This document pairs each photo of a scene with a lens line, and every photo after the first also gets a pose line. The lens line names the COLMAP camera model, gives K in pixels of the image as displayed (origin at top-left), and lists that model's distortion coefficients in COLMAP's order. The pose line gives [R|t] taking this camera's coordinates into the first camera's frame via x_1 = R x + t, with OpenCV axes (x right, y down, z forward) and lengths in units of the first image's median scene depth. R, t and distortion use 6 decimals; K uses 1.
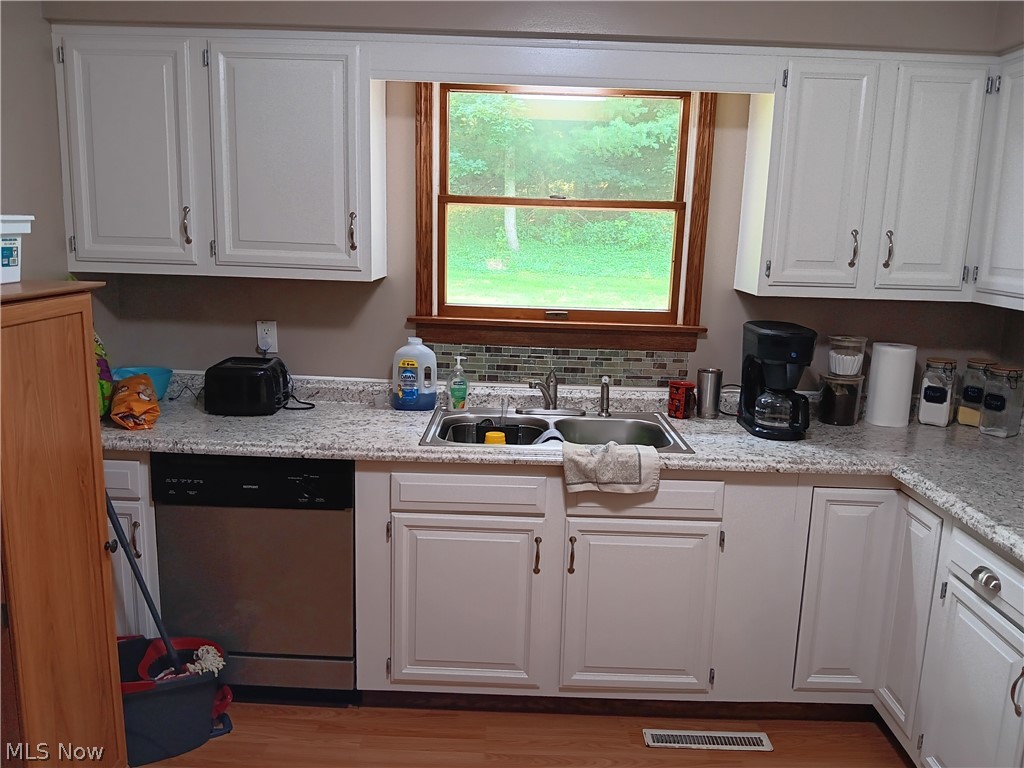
lens RADIAL K [[795.7, 0, 510.0], [0, 795.7, 389.4], [0, 0, 1]] dist [0.111371, -0.233610]
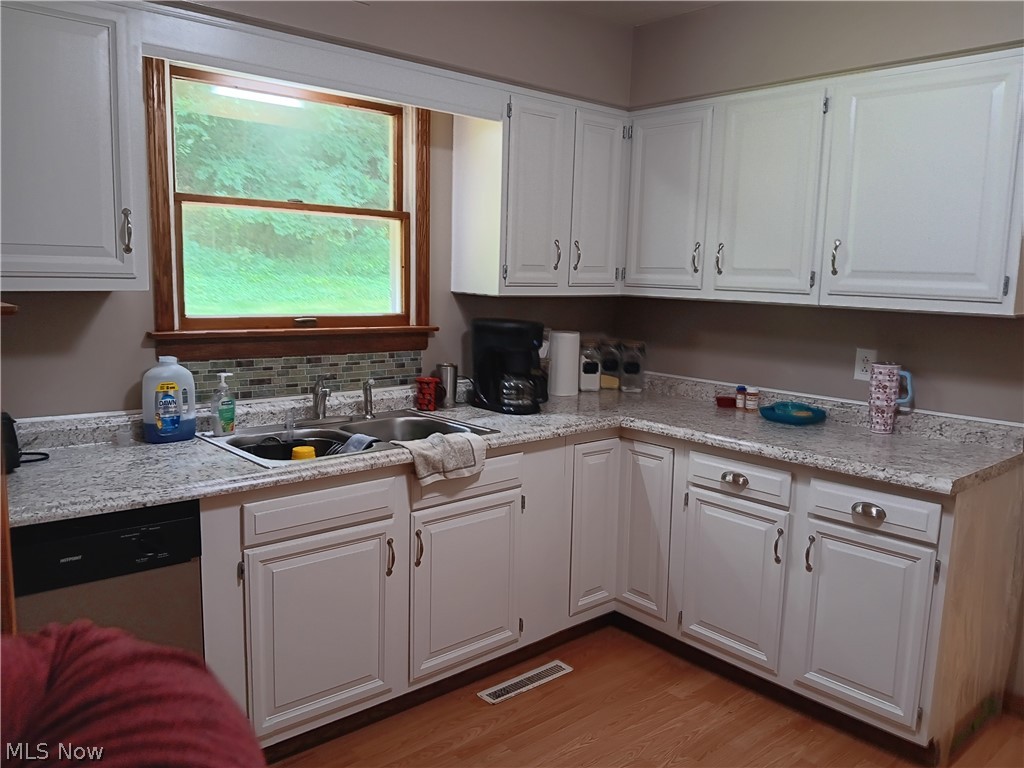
lens RADIAL K [[797.4, 0, 518.1], [0, 797.4, 389.7], [0, 0, 1]] dist [0.153572, -0.392389]
pose [[0.742073, -0.109370, 0.661337, -0.454810], [0.123782, 0.991990, 0.025158, -0.005444], [-0.658791, 0.063192, 0.749667, 0.116237]]
